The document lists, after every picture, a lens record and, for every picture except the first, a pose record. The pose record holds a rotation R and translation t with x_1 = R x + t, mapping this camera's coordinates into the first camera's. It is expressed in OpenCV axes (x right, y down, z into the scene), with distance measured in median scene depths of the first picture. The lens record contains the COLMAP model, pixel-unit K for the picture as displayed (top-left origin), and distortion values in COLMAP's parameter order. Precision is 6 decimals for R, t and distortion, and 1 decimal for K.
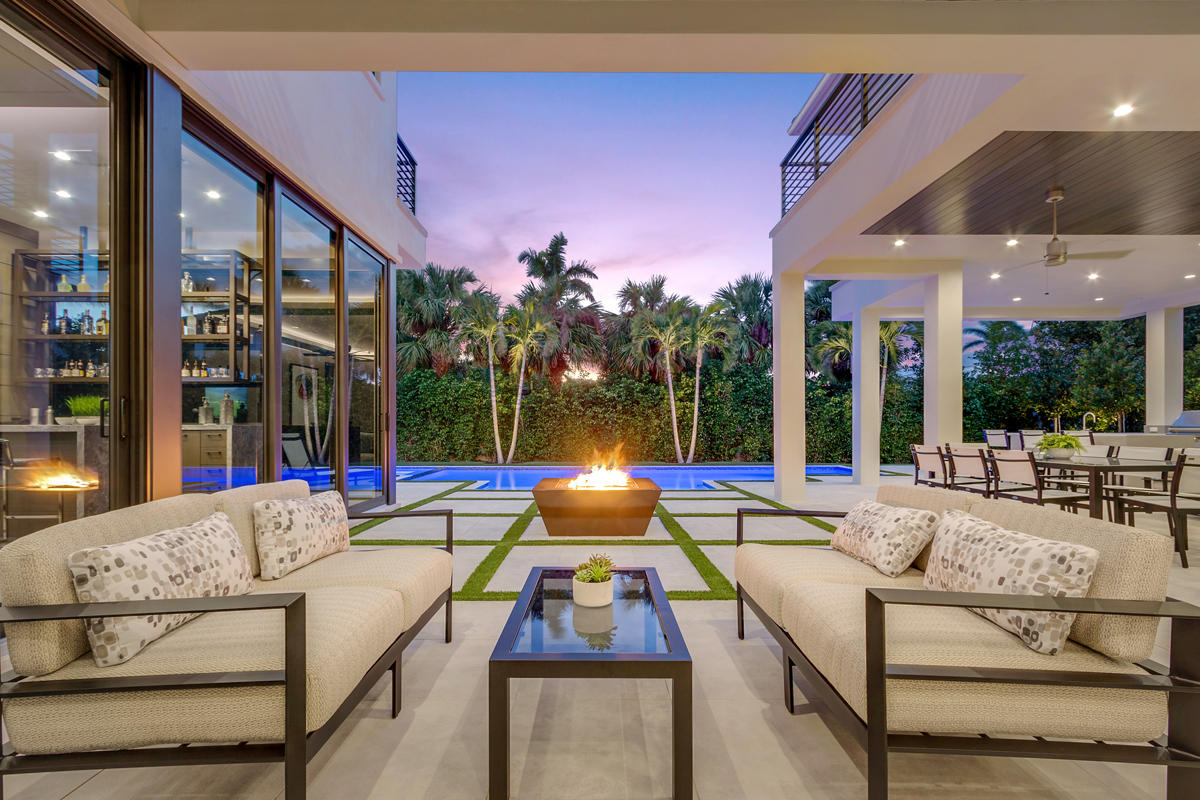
lens RADIAL K [[554.2, 0, 596.5], [0, 554.2, 428.9], [0, 0, 1]] dist [-0.001481, -0.000071]
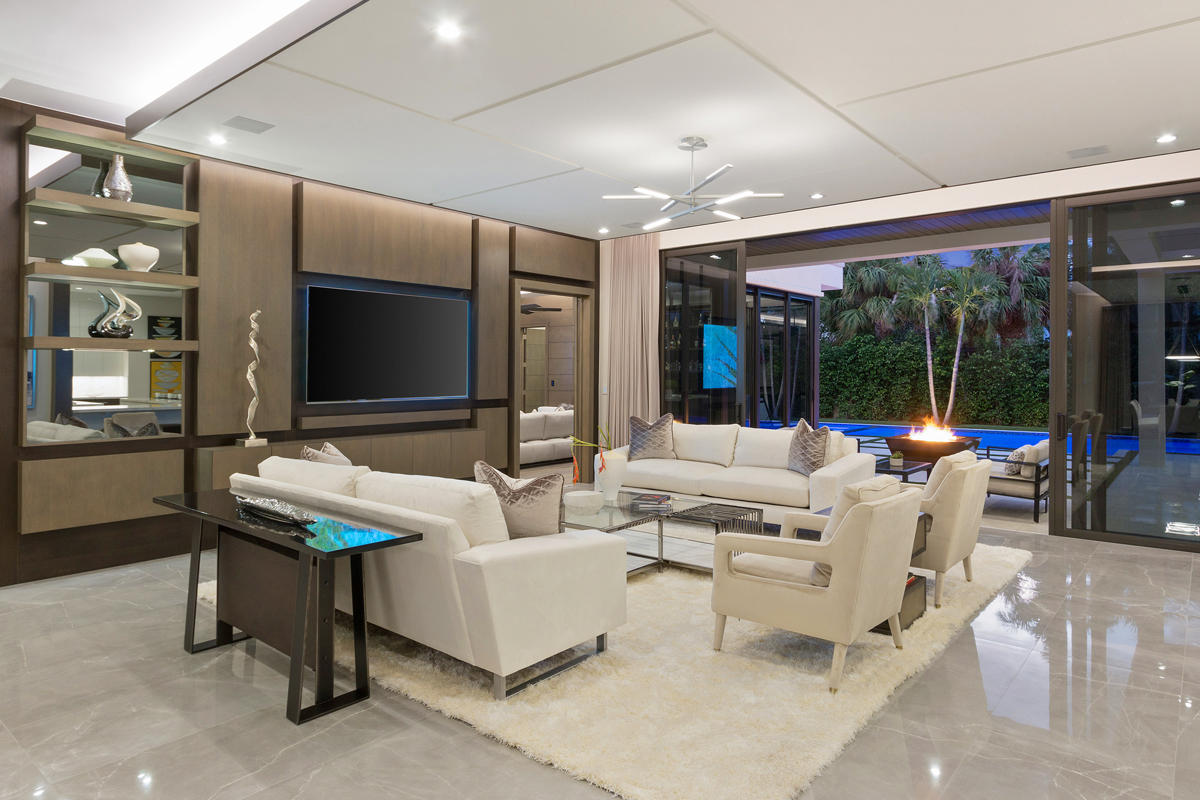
lens RADIAL K [[725.5, 0, 600.0], [0, 725.5, 392.9], [0, 0, 1]] dist [-0.002434, -0.000436]
pose [[0.764967, 0.019708, -0.643768, 0.212847], [-0.006528, 0.999718, 0.022847, -0.023090], [0.644037, -0.013275, 0.764880, -0.426262]]
